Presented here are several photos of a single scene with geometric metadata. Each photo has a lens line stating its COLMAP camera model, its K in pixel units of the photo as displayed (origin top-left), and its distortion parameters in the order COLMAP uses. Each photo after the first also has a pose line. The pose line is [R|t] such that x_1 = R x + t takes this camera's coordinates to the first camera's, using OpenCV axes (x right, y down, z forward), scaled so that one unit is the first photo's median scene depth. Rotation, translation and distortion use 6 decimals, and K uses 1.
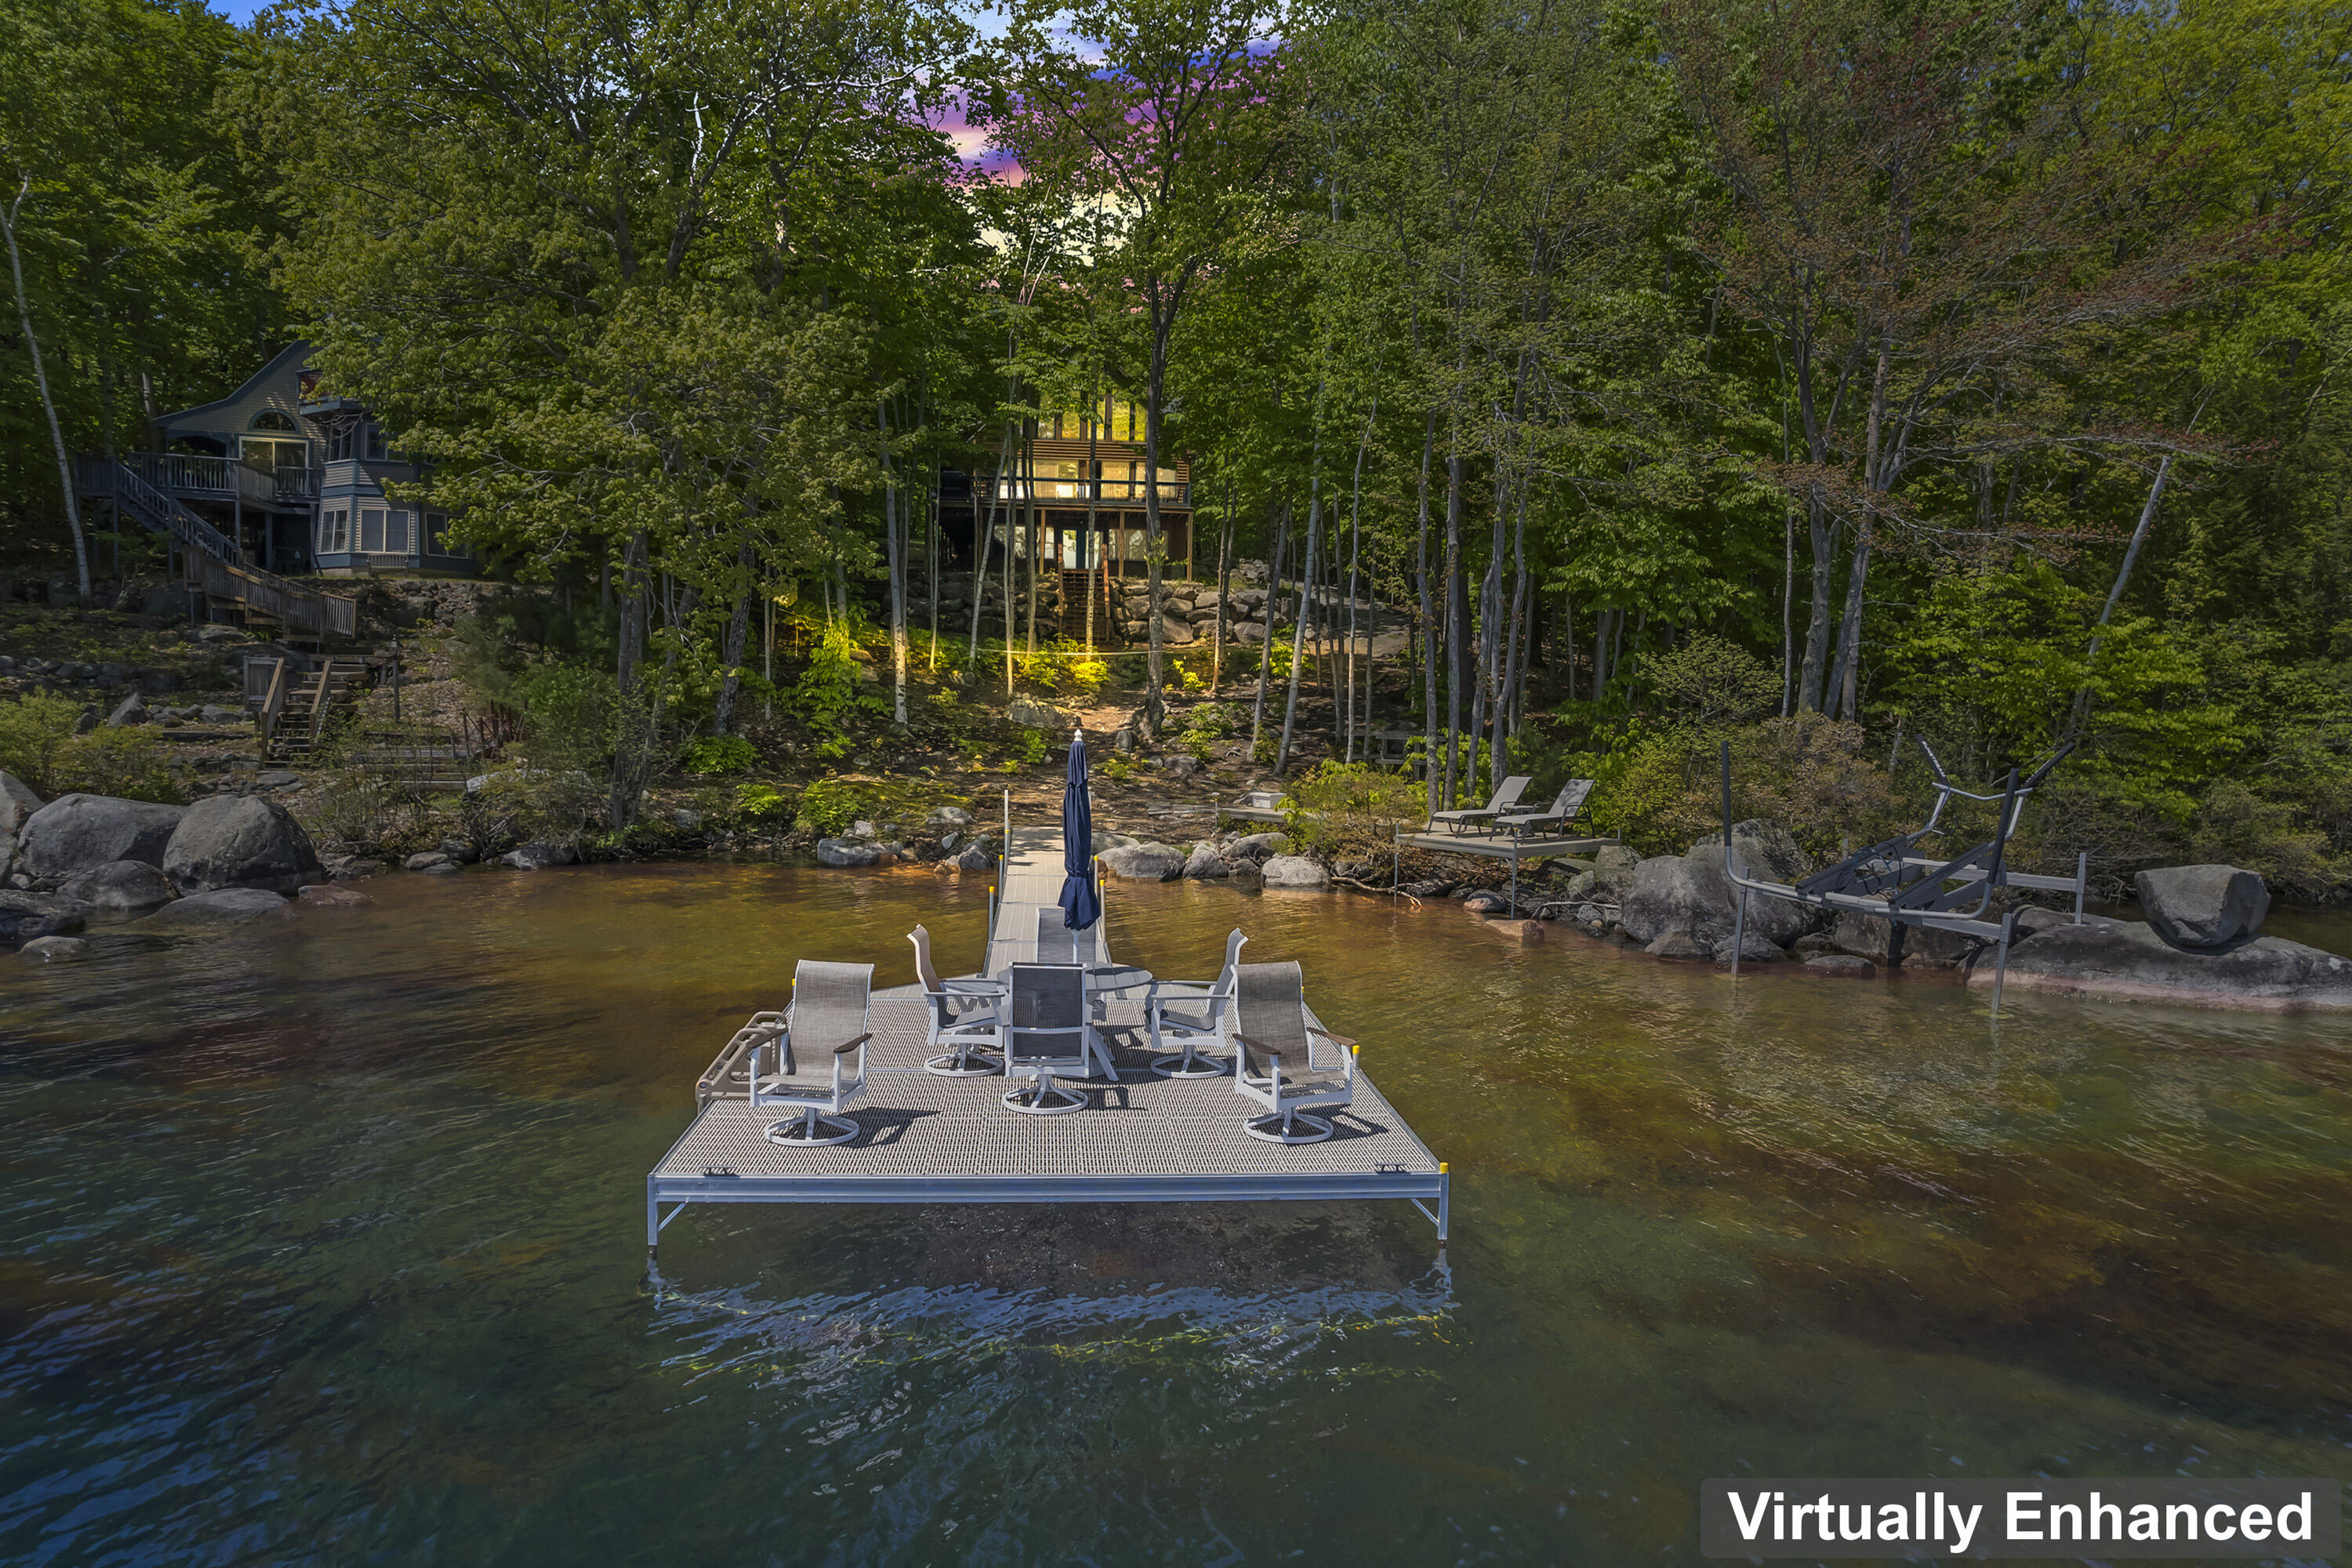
lens RADIAL K [[1526.1, 0, 1176.0], [0, 1526.1, 784.0], [0, 0, 1]] dist [-0.083986, 0.070340]
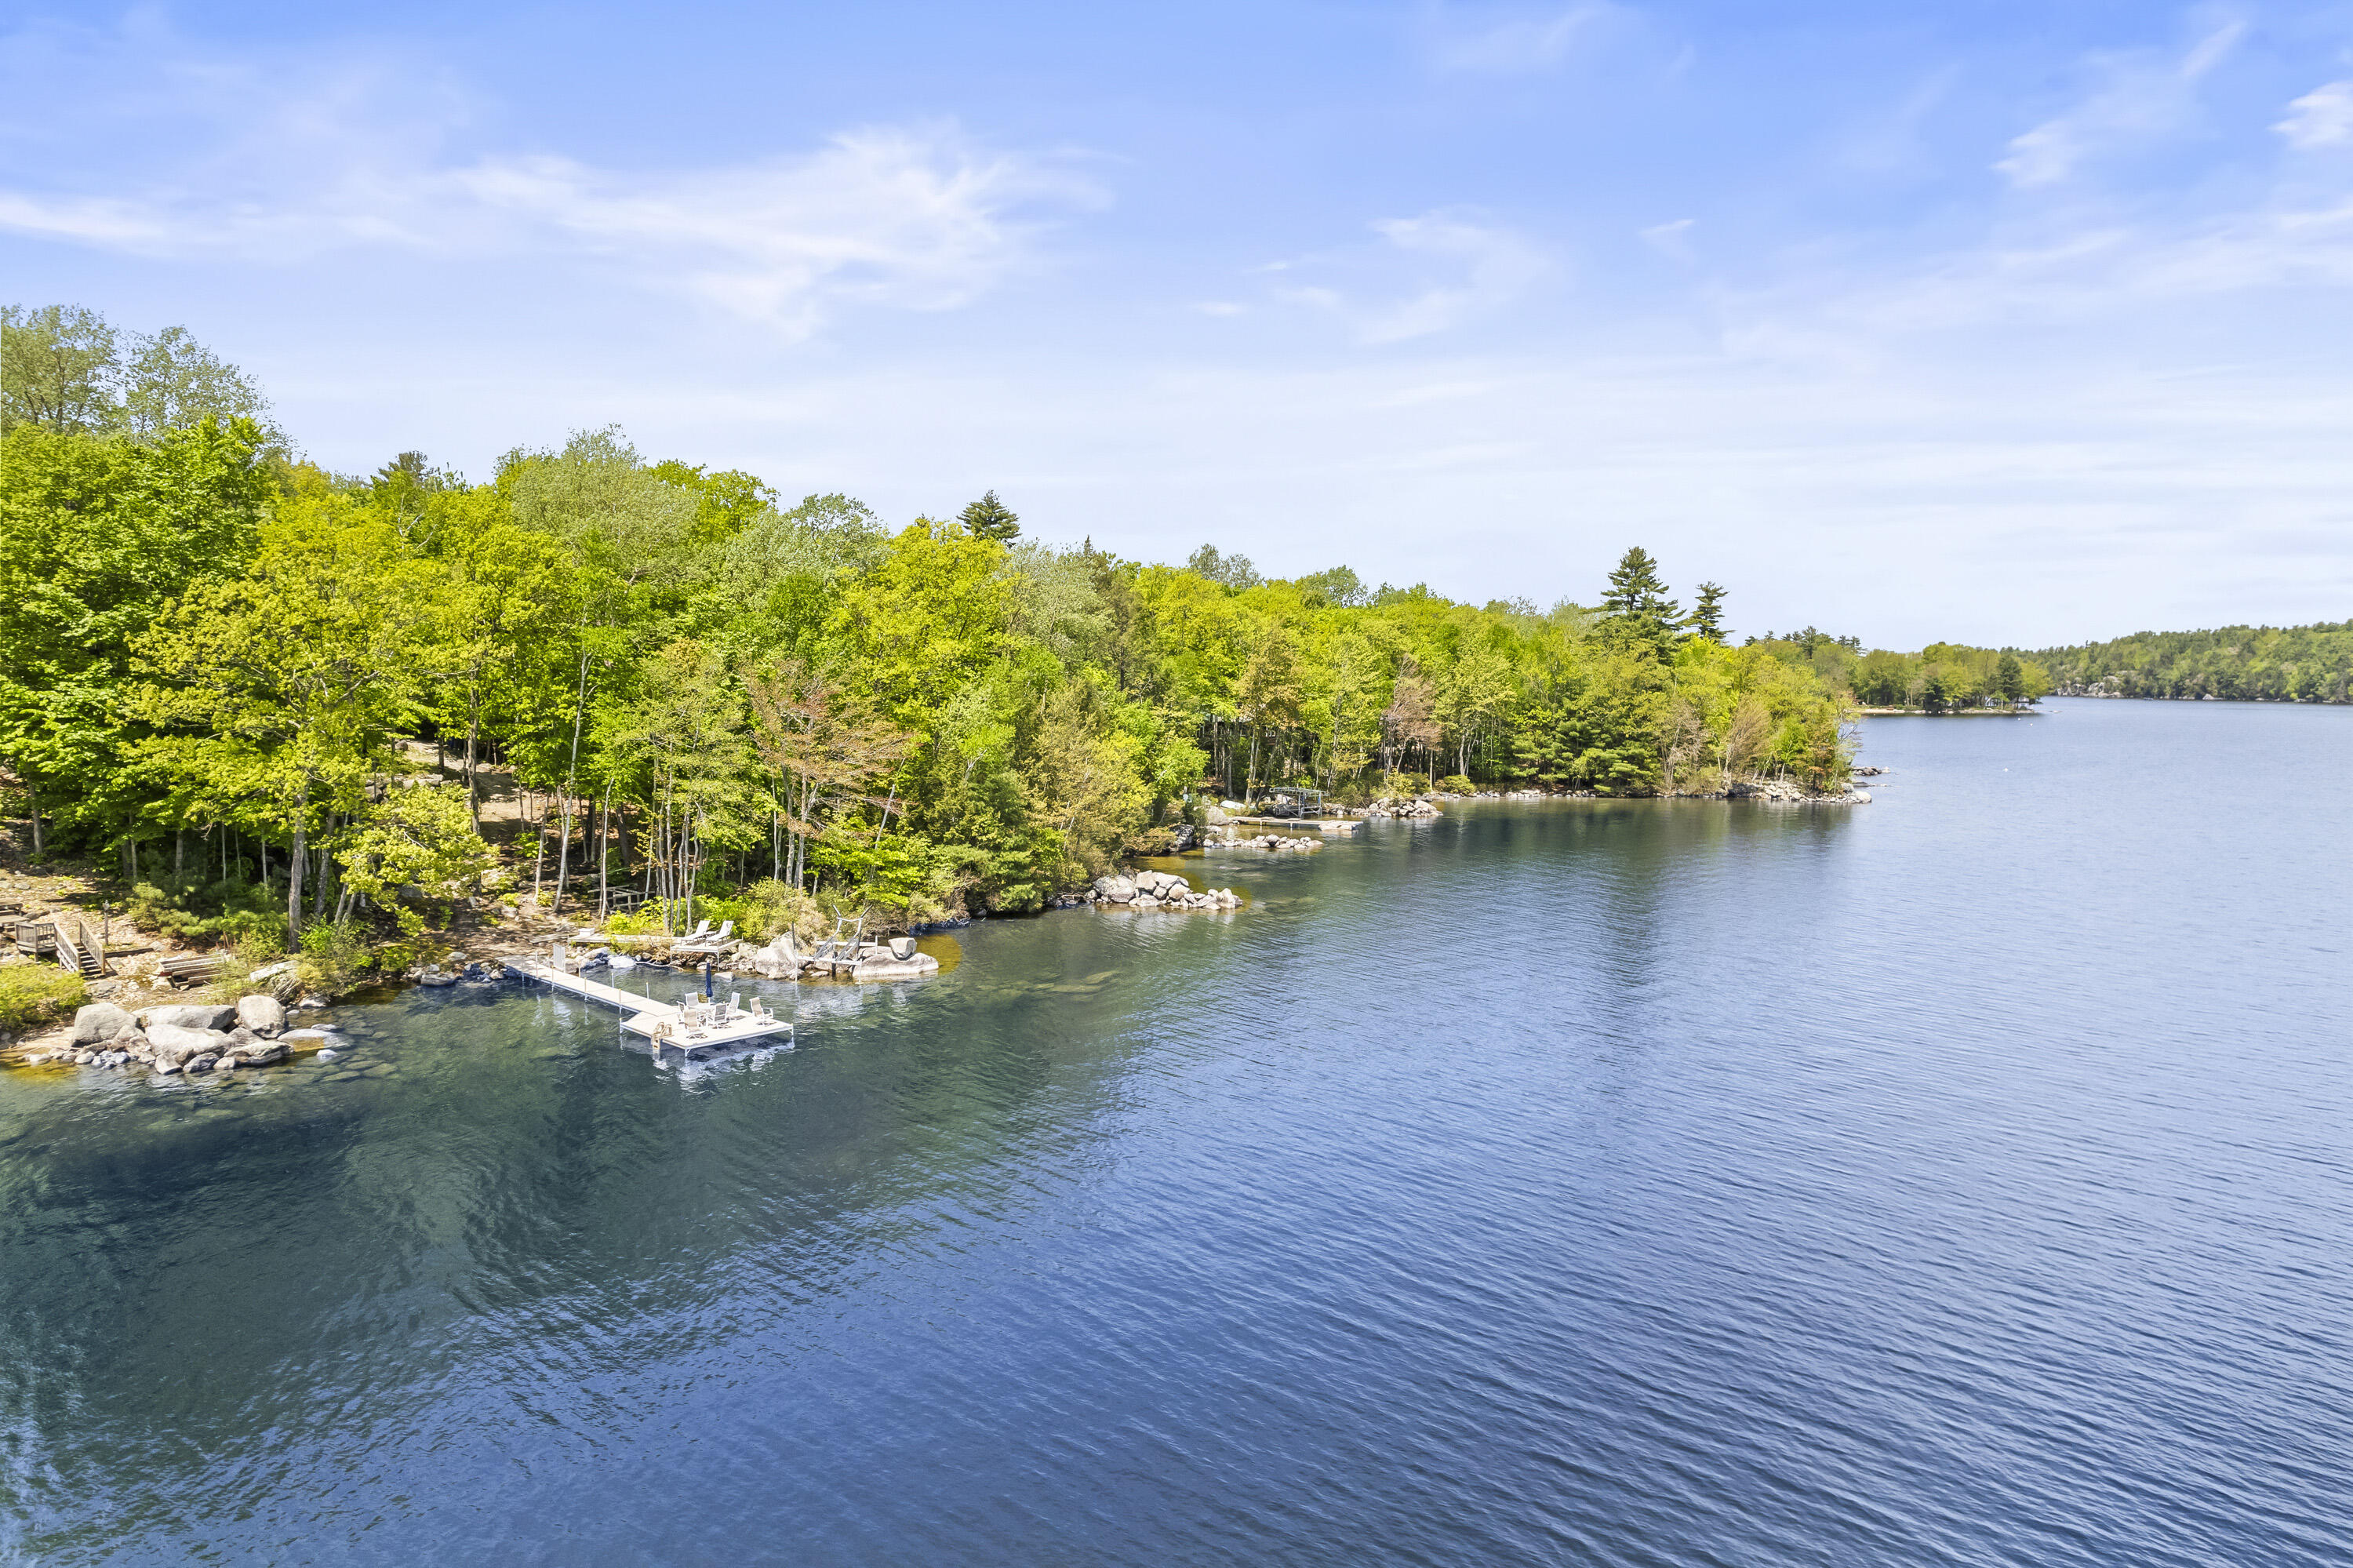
lens RADIAL K [[1507.1, 0, 1176.5], [0, 1507.1, 784.0], [0, 0, 1]] dist [-0.081468, 0.066001]
pose [[0.738391, -0.067529, 0.670984, -0.947170], [0.049831, 0.997717, 0.045575, -0.329070], [-0.672530, -0.000216, 0.740070, -1.624943]]
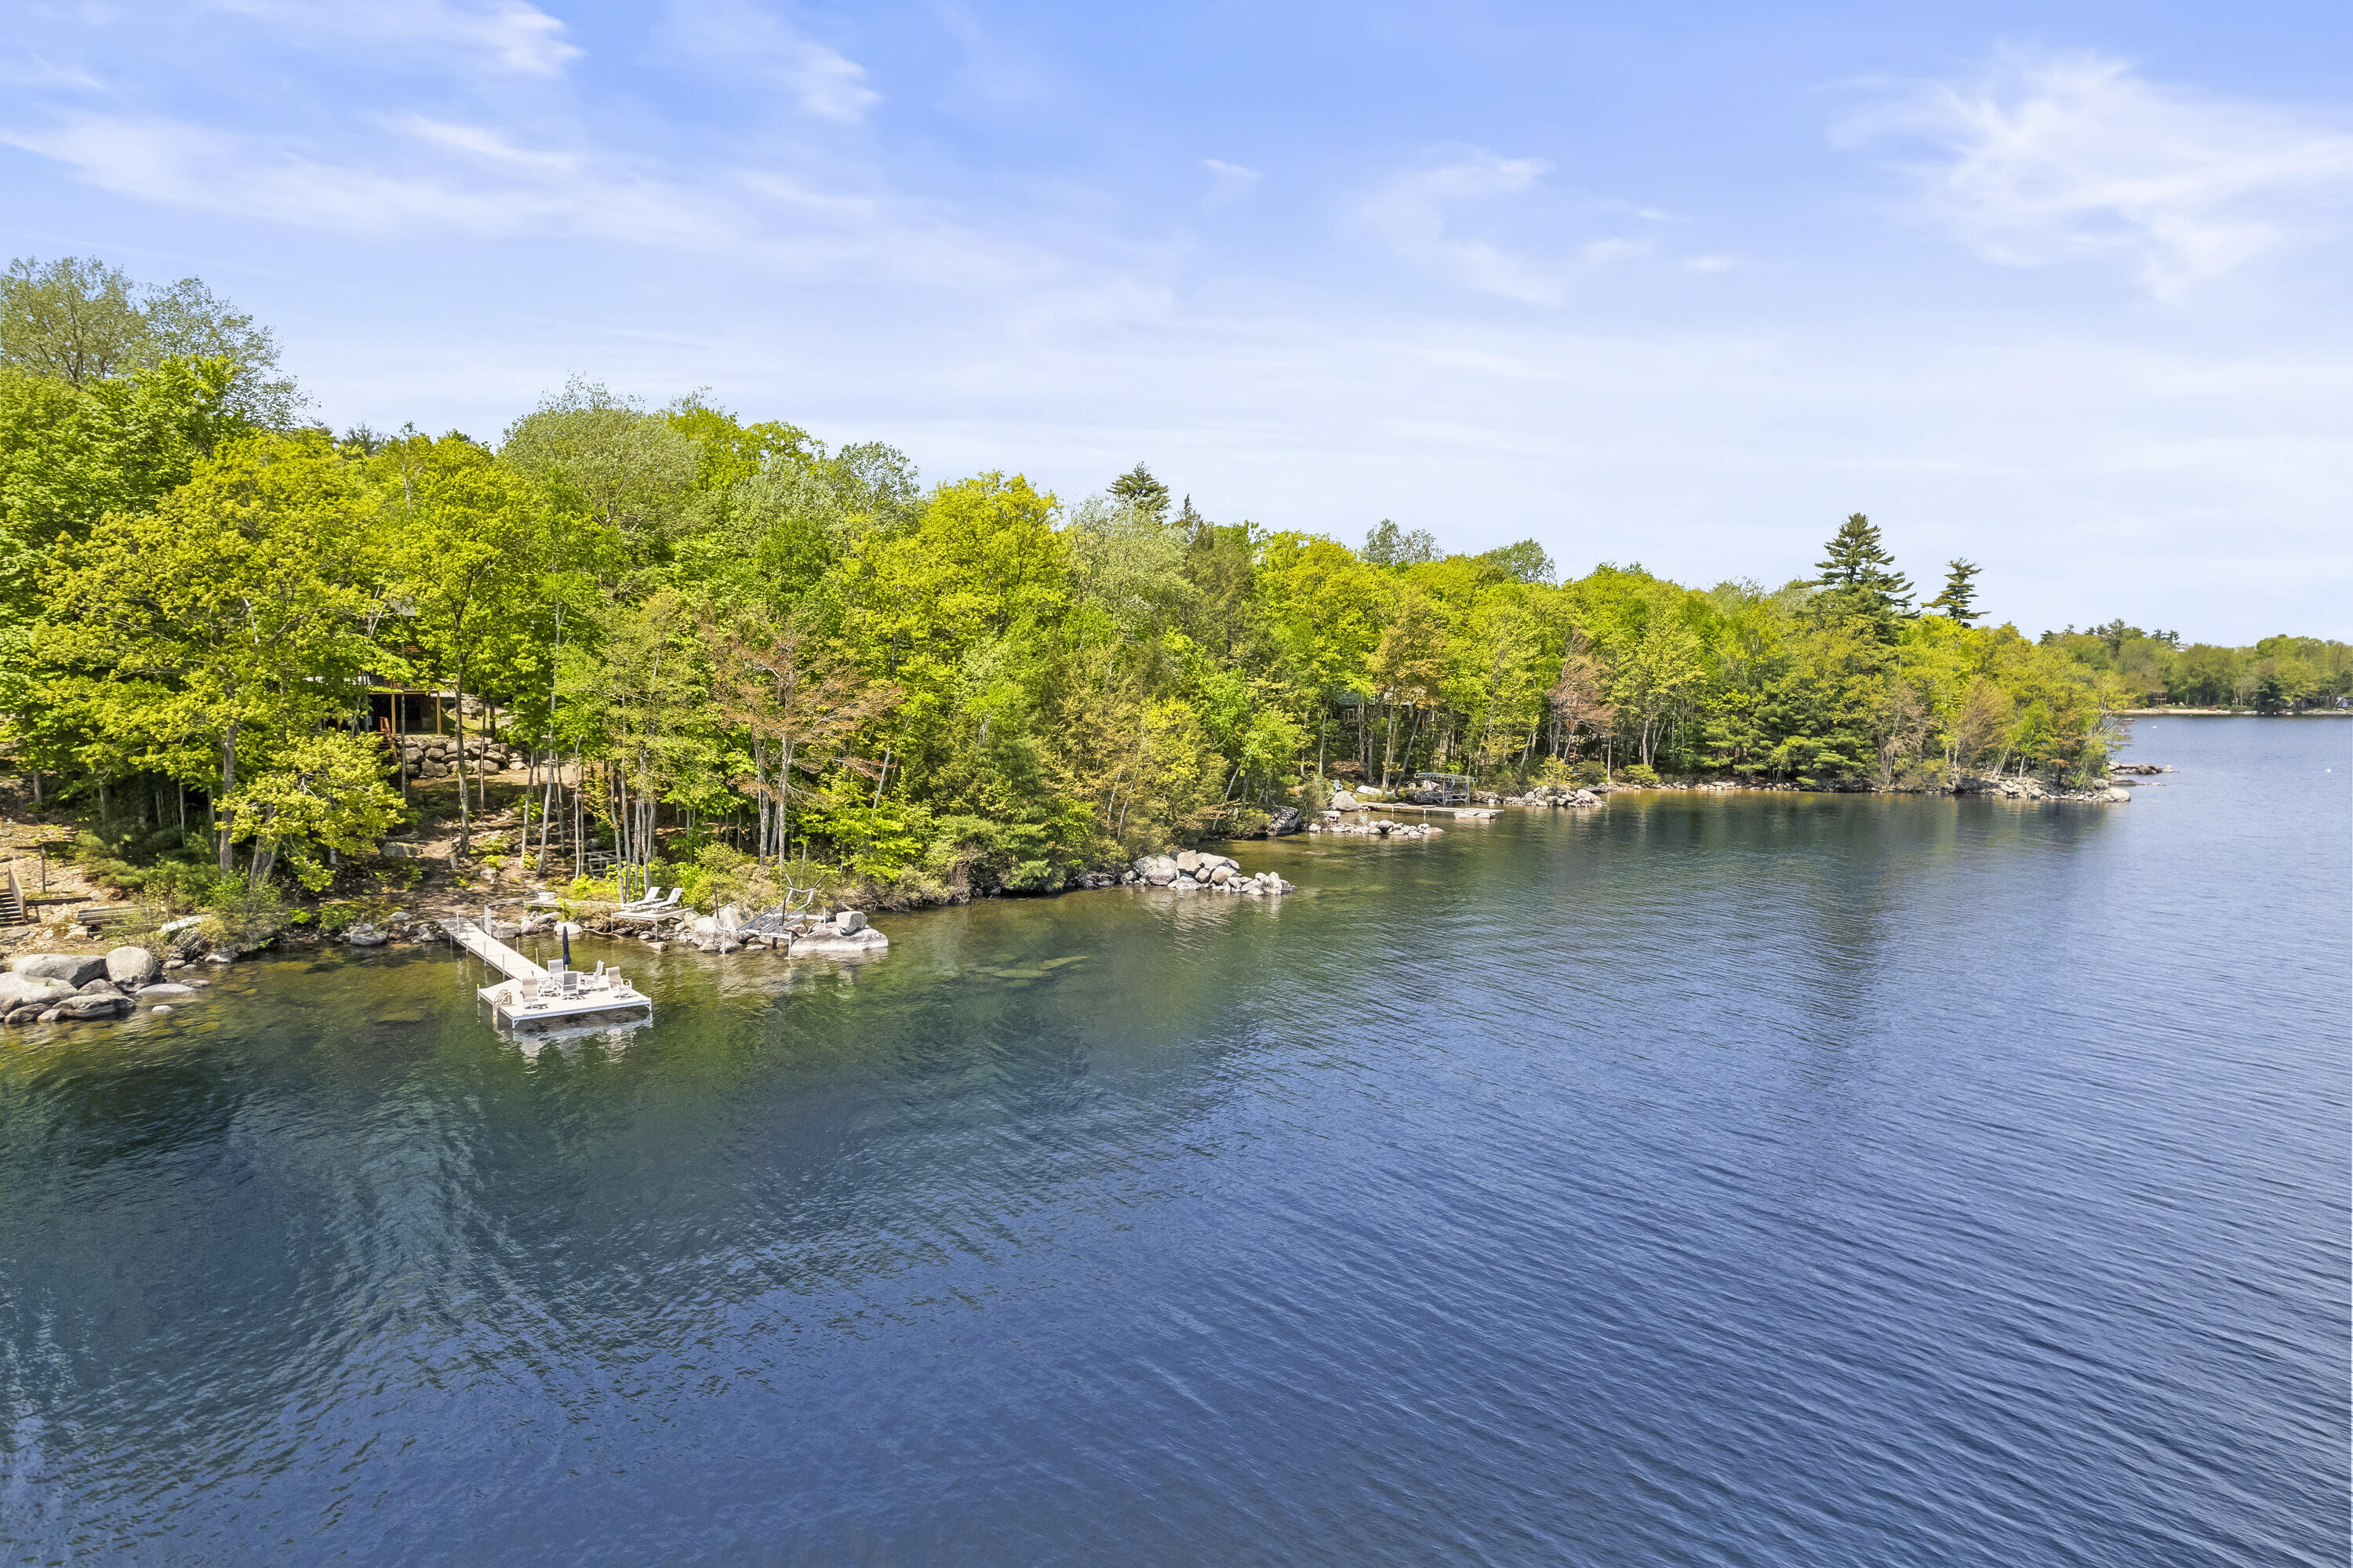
lens RADIAL K [[1507.1, 0, 1176.5], [0, 1507.1, 784.0], [0, 0, 1]] dist [-0.081468, 0.066001]
pose [[0.844837, -0.055655, 0.532121, -0.371383], [0.042017, 0.998405, 0.037715, -0.233303], [-0.533371, -0.009505, 0.845828, -1.637144]]
